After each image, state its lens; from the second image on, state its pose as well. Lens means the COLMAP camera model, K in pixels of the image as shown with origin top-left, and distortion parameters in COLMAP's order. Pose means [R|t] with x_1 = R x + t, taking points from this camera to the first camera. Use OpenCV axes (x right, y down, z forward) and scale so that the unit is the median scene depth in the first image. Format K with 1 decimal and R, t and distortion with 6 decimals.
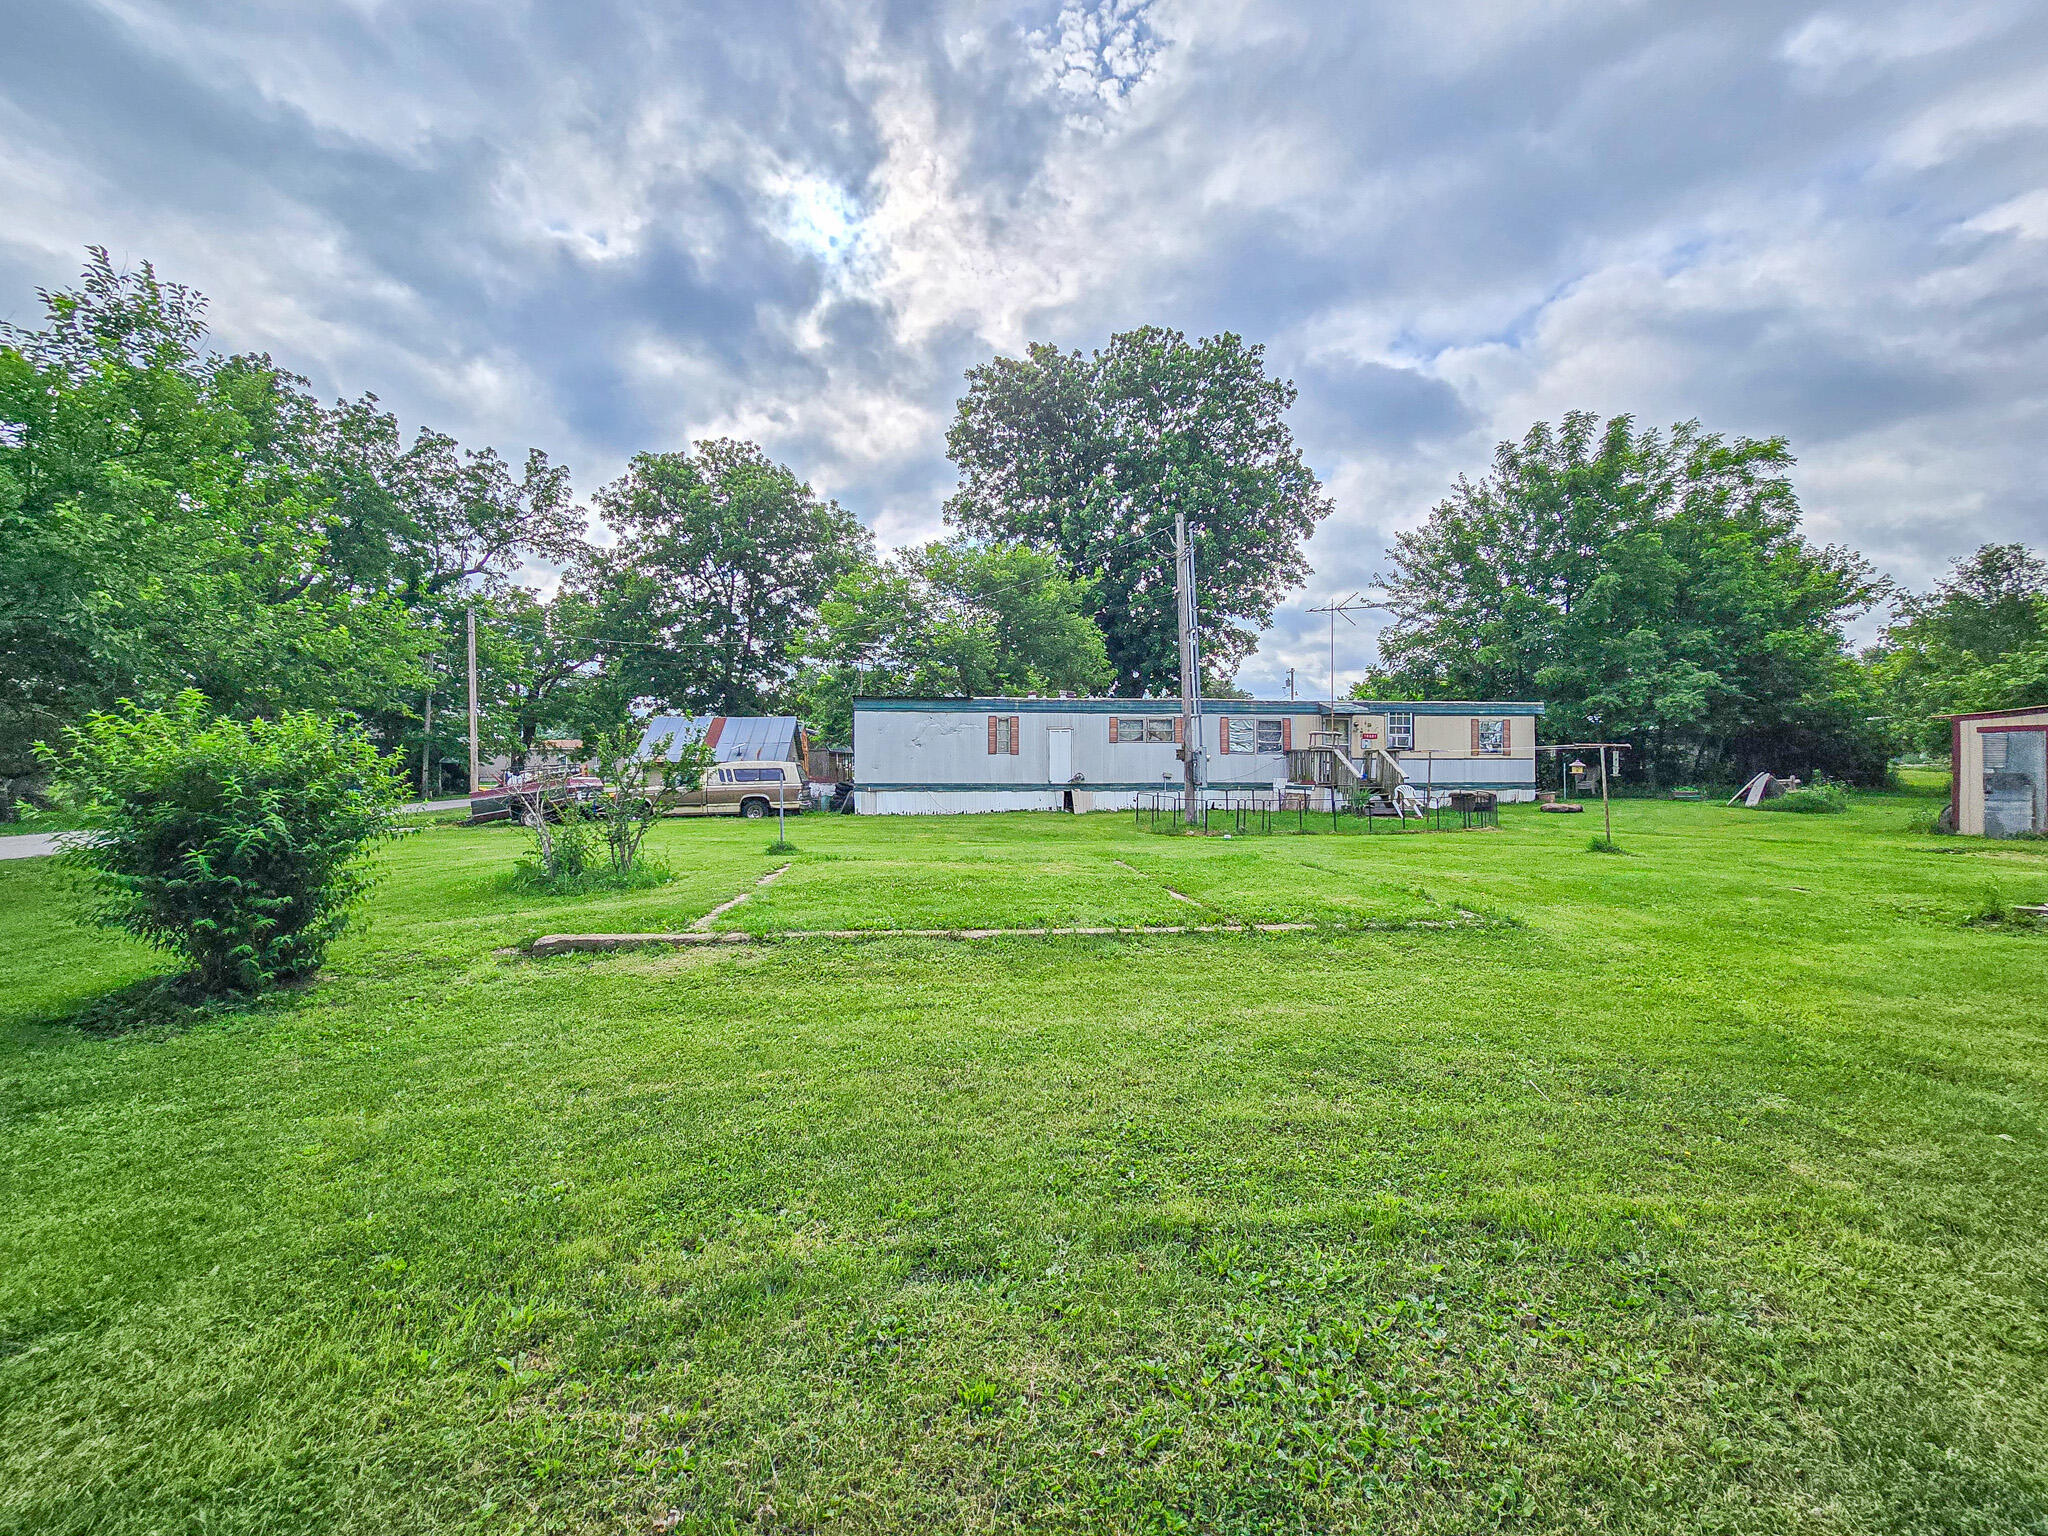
lens RADIAL K [[838.7, 0, 1013.3], [0, 838.7, 760.9], [0, 0, 1]] dist [-0.000921, -0.000109]
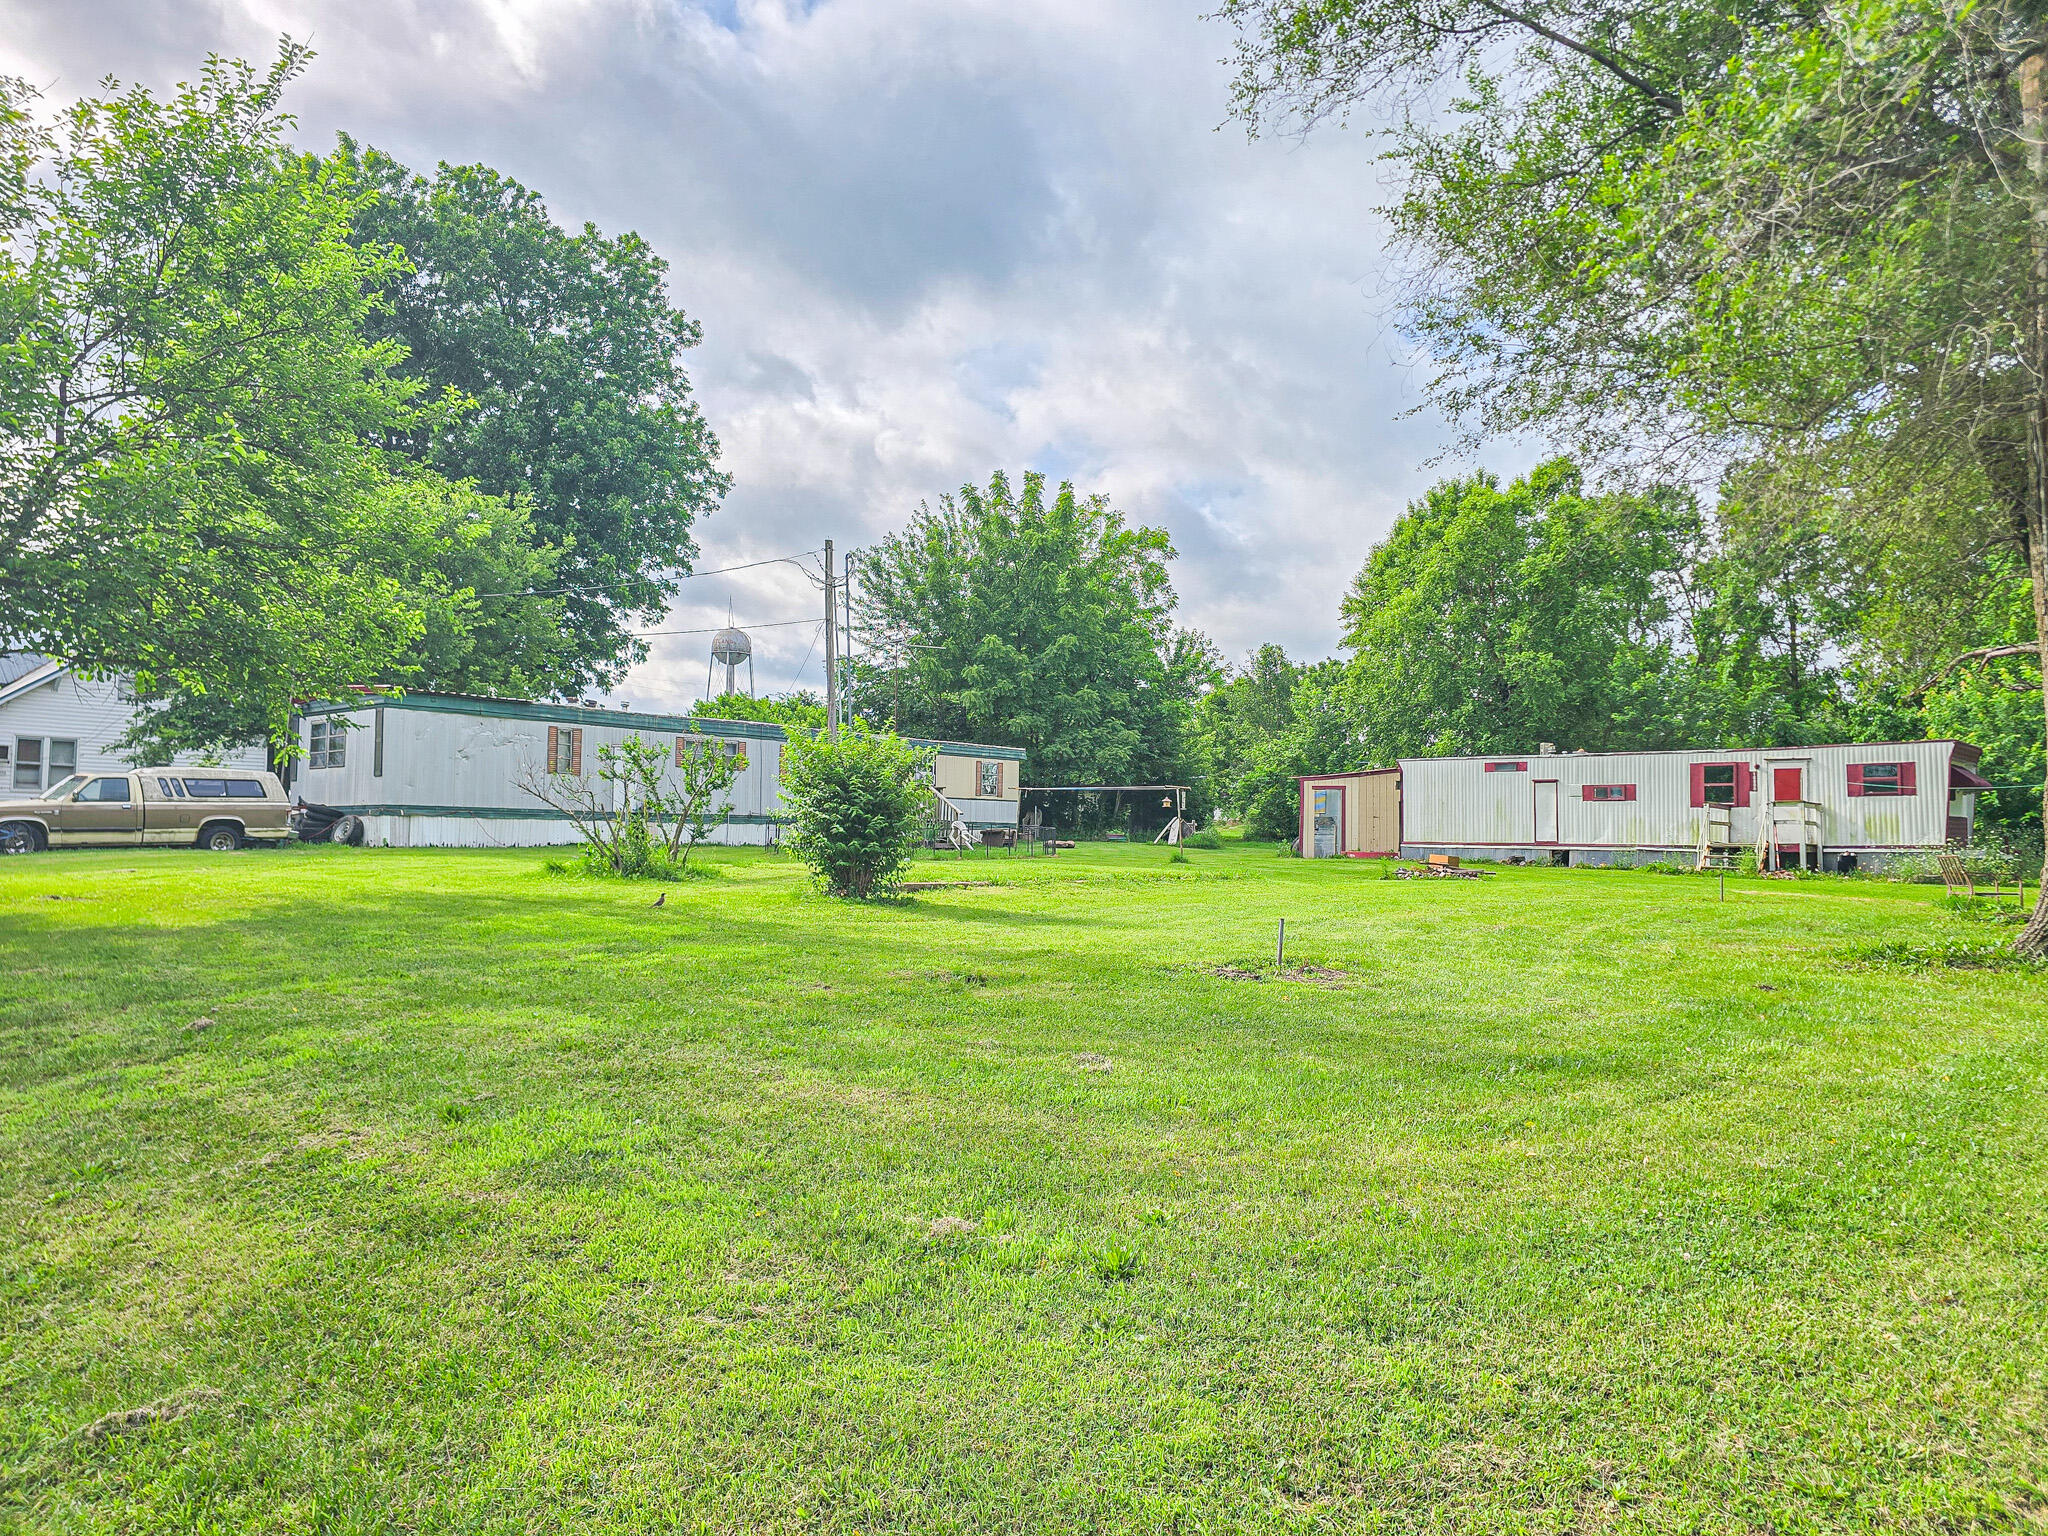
lens RADIAL K [[1383.1, 0, 1036.7], [0, 1383.1, 776.9], [0, 0, 1]] dist [0.031556, 0.000412]
pose [[0.722609, 0.043670, 0.689876, -0.583245], [-0.025622, 0.999009, -0.036400, 0.030257], [-0.690782, 0.008627, 0.723012, -0.287925]]
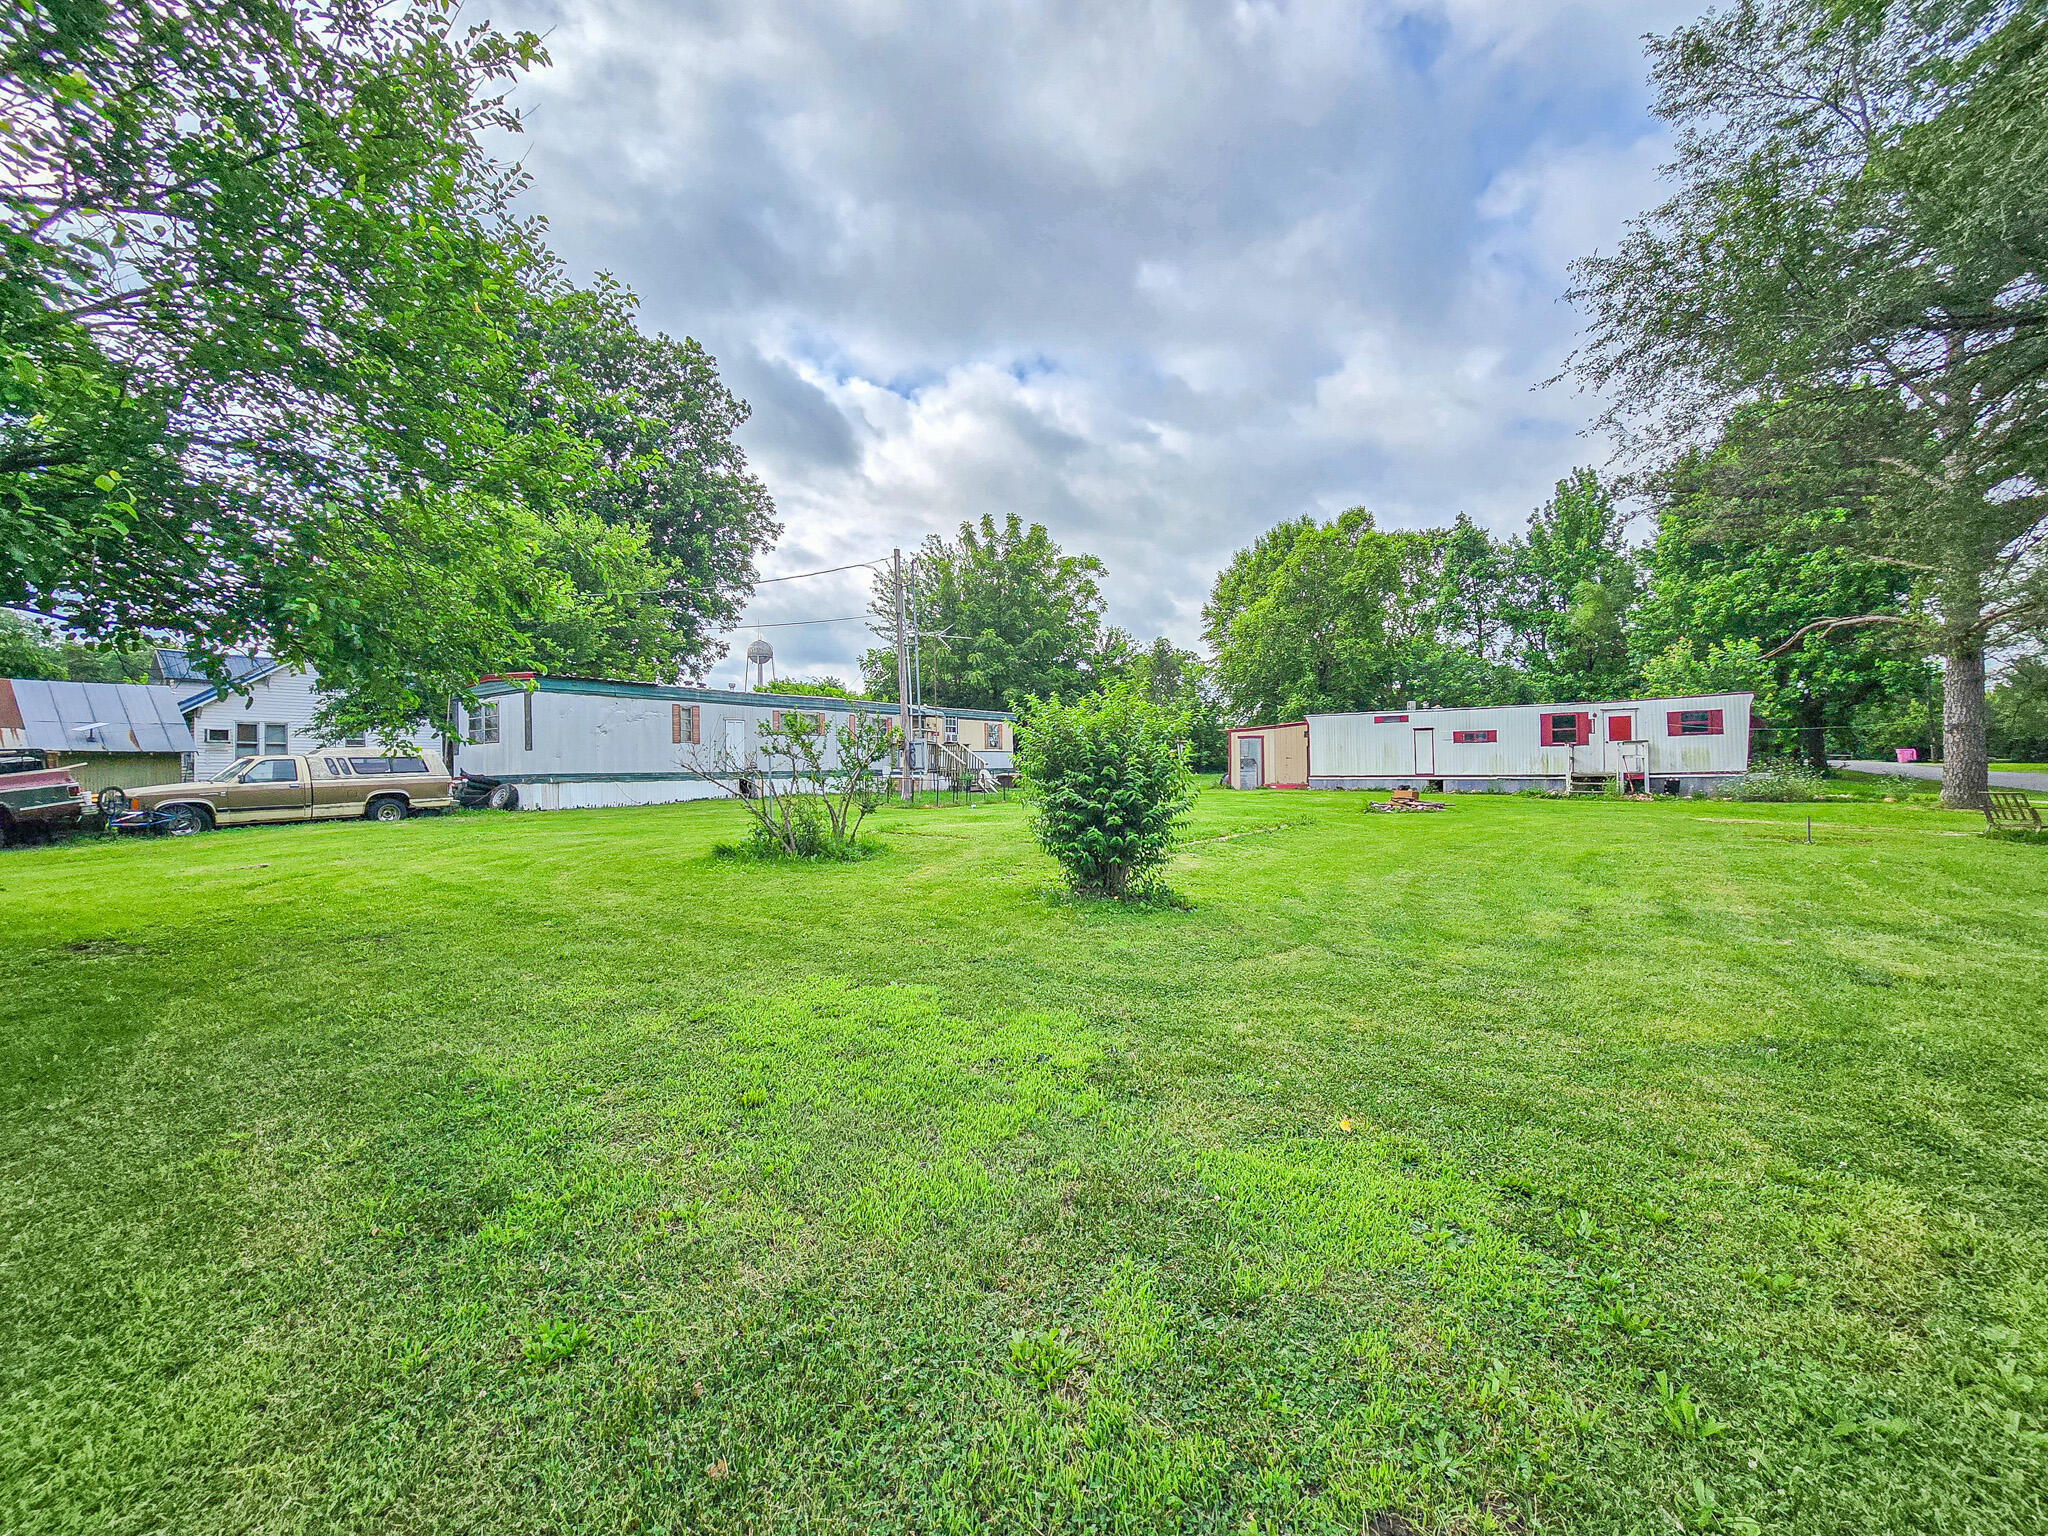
lens RADIAL K [[838.7, 0, 1013.3], [0, 838.7, 760.9], [0, 0, 1]] dist [-0.000921, -0.000109]
pose [[0.666087, -0.000806, 0.745874, -0.471590], [0.001119, 0.999999, 0.000081, 0.012246], [-0.745874, 0.000781, 0.666087, 0.041093]]
